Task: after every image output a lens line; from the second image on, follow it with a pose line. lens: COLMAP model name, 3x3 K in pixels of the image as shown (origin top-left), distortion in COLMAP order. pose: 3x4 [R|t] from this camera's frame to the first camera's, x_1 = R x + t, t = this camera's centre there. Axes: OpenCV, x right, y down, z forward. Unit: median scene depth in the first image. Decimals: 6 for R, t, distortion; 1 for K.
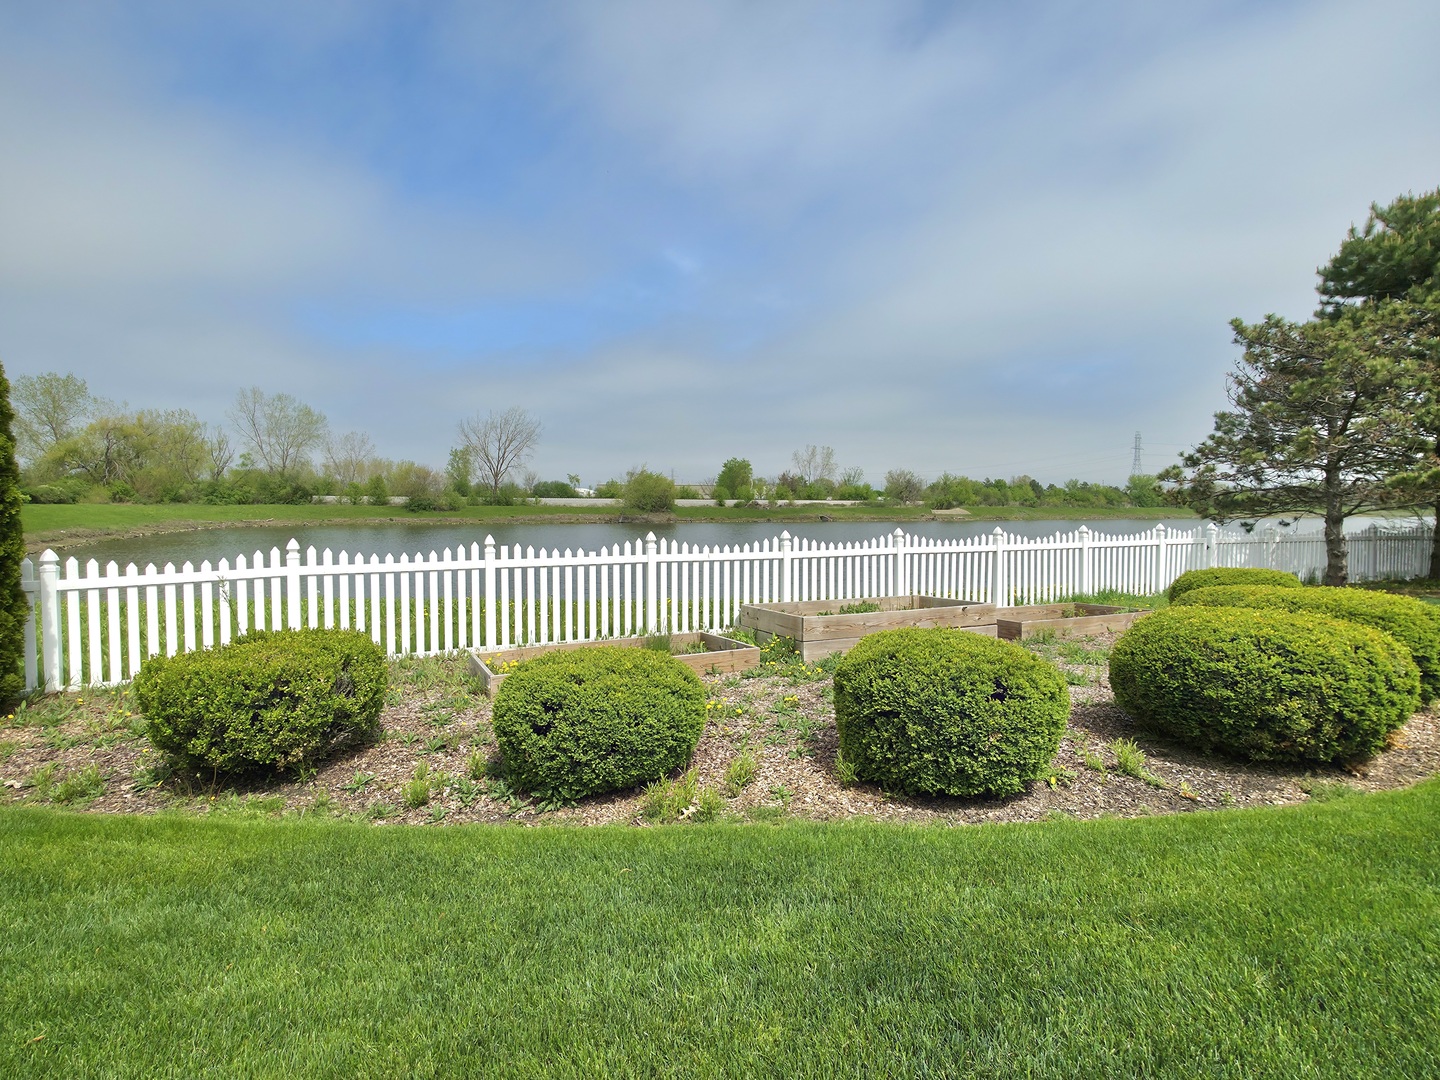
lens RADIAL K [[695.7, 0, 728.3], [0, 695.7, 538.6], [0, 0, 1]] dist [0.009786, -0.000249]
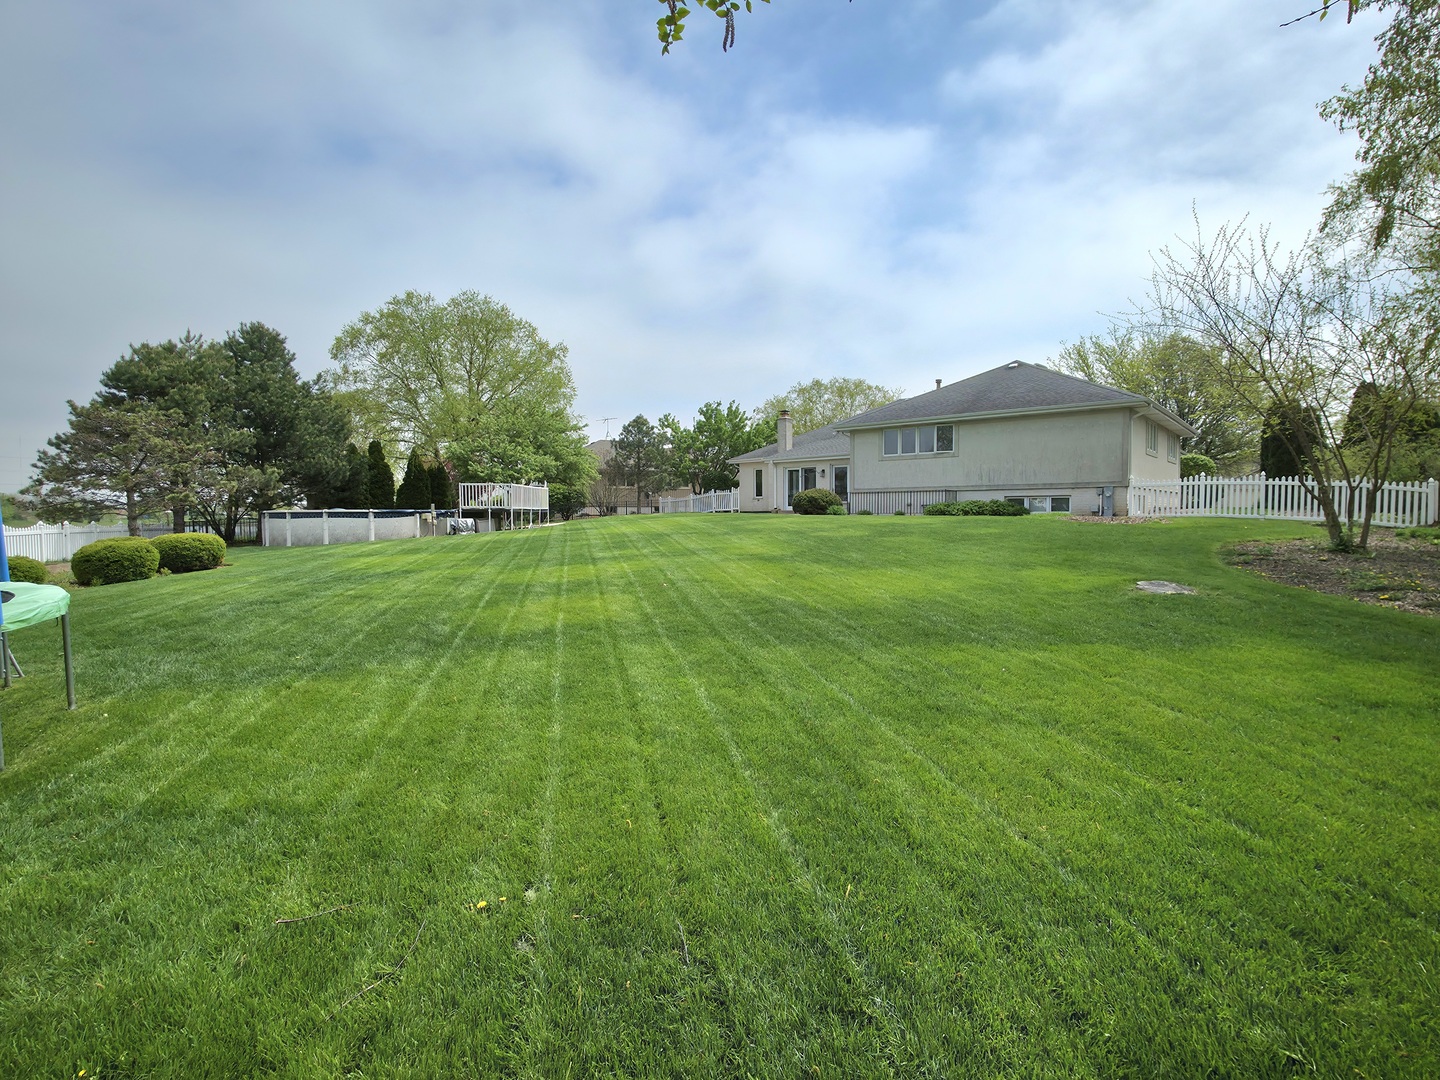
lens RADIAL K [[695.7, 0, 728.3], [0, 695.7, 538.6], [0, 0, 1]] dist [0.009786, -0.000249]
pose [[0.053635, -0.024202, 0.998267, -0.083216], [0.041414, 0.998900, 0.021992, 0.004414], [-0.997701, 0.040163, 0.054578, -0.062326]]
